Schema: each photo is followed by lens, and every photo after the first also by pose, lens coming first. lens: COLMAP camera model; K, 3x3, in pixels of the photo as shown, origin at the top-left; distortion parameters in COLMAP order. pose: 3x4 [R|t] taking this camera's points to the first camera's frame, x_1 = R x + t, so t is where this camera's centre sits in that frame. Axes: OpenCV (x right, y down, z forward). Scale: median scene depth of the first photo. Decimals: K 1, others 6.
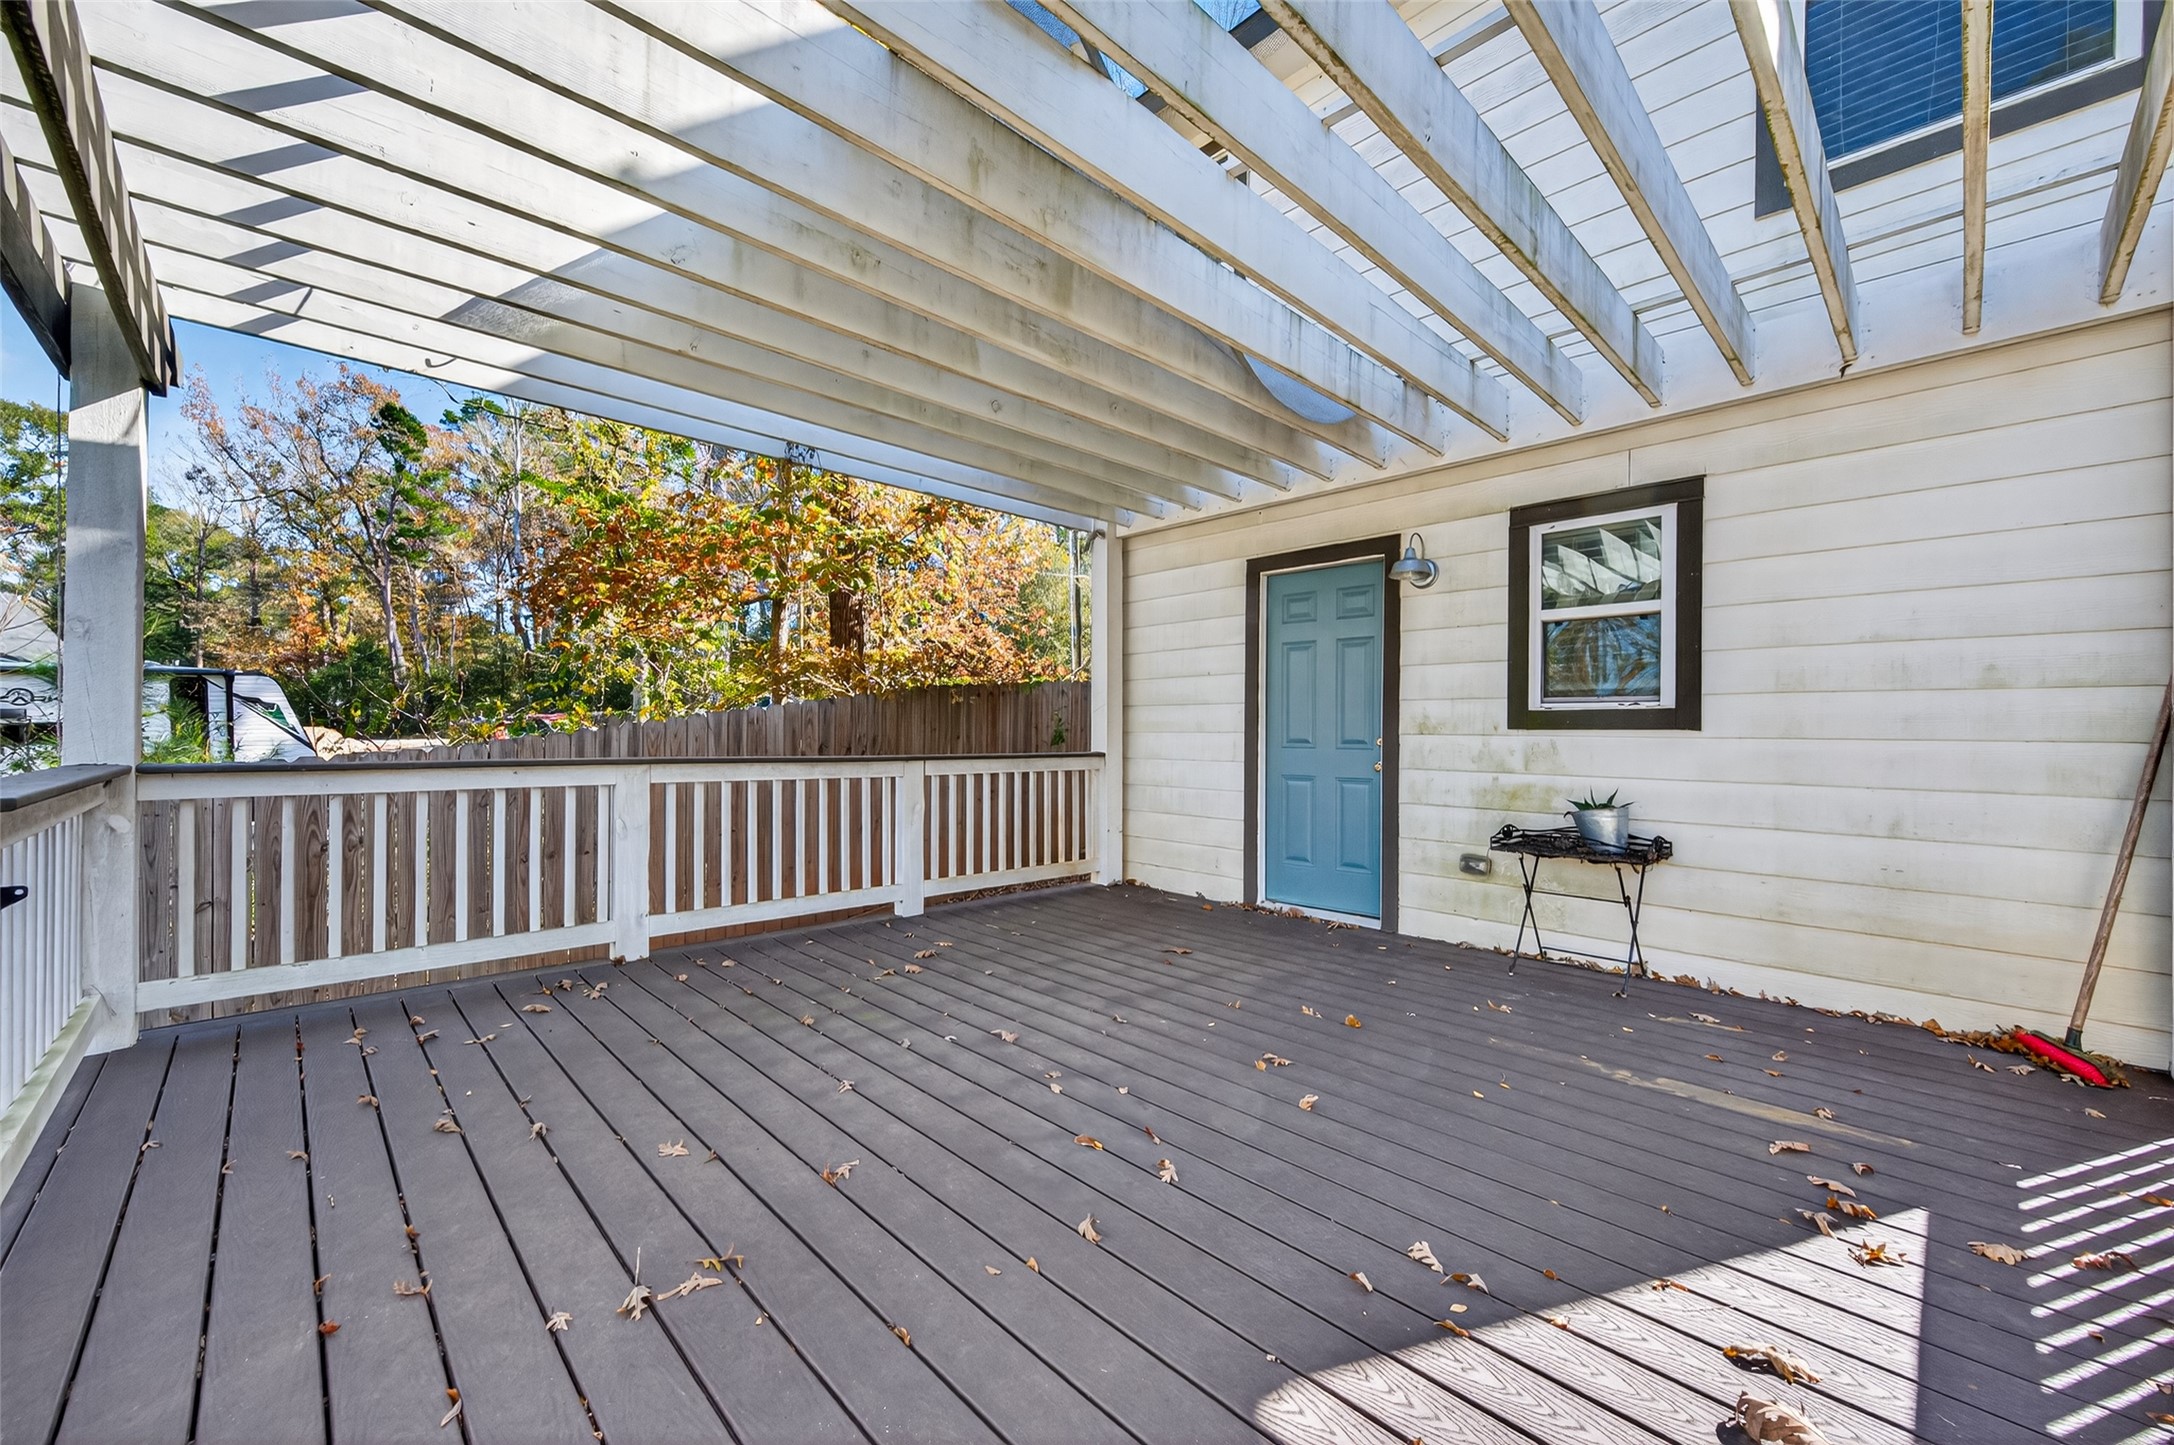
lens RADIAL K [[833.1, 0, 1079.3], [0, 833.1, 729.1], [0, 0, 1]] dist [-0.035510, -0.000030]
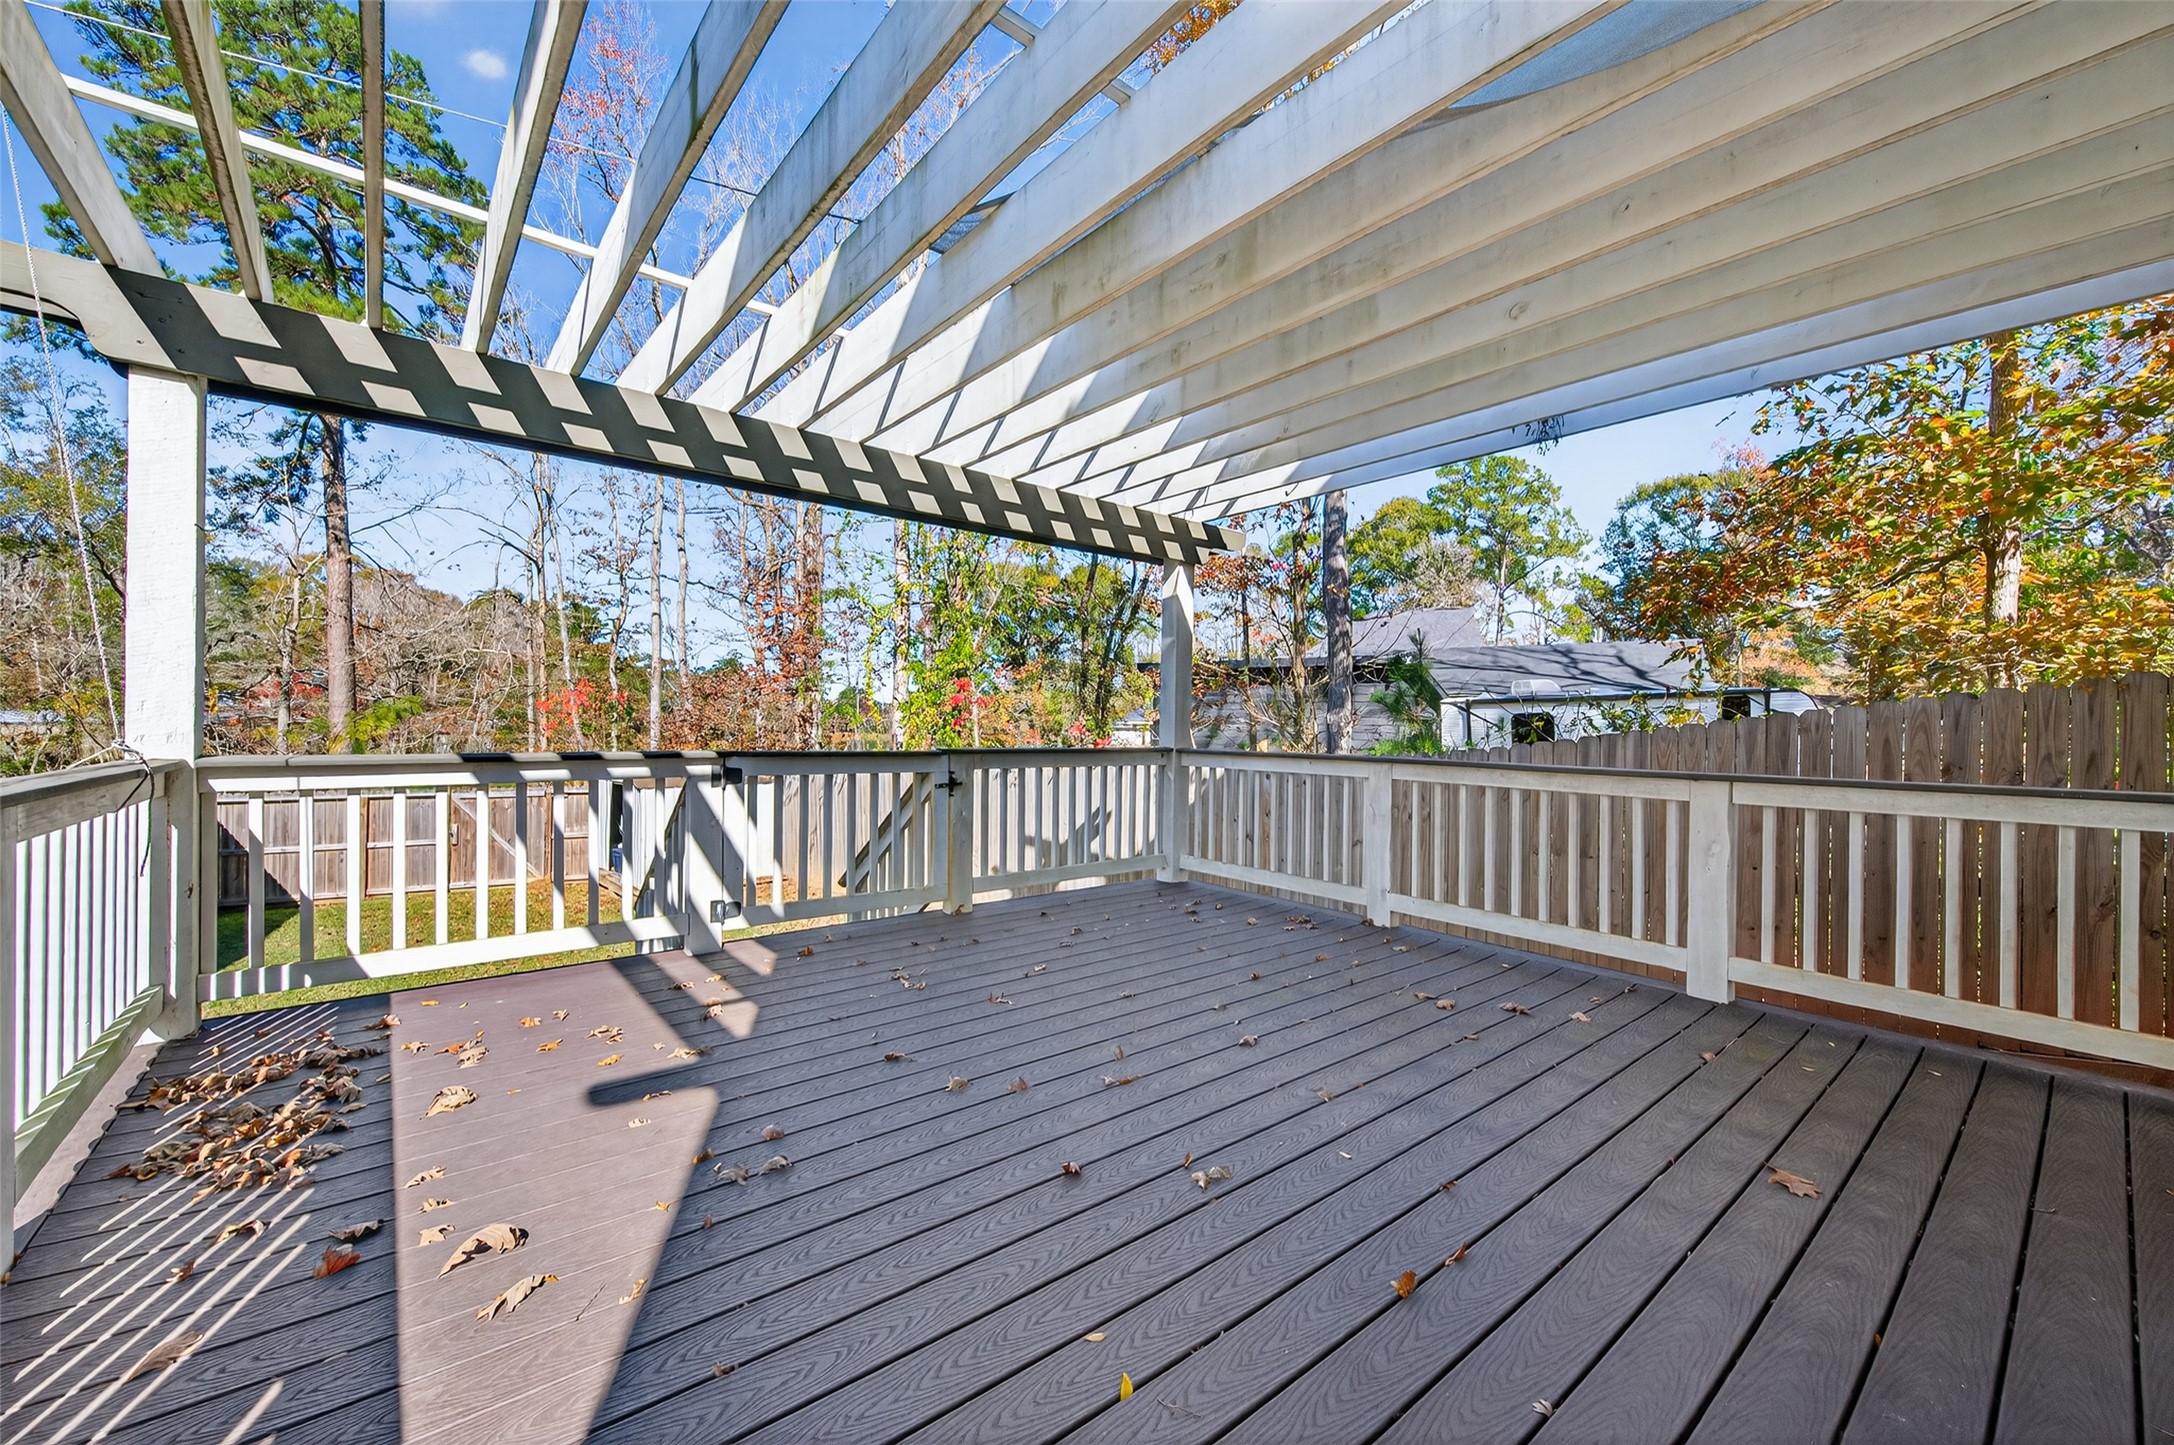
lens RADIAL K [[864.8, 0, 1106.6], [0, 864.8, 732.6], [0, 0, 1]] dist [0.008685, -0.000129]
pose [[-0.062701, 0.000073, -0.998032, 0.590187], [-0.017395, 0.999848, 0.001166, 0.005390], [0.997881, 0.017434, -0.062691, 0.553418]]
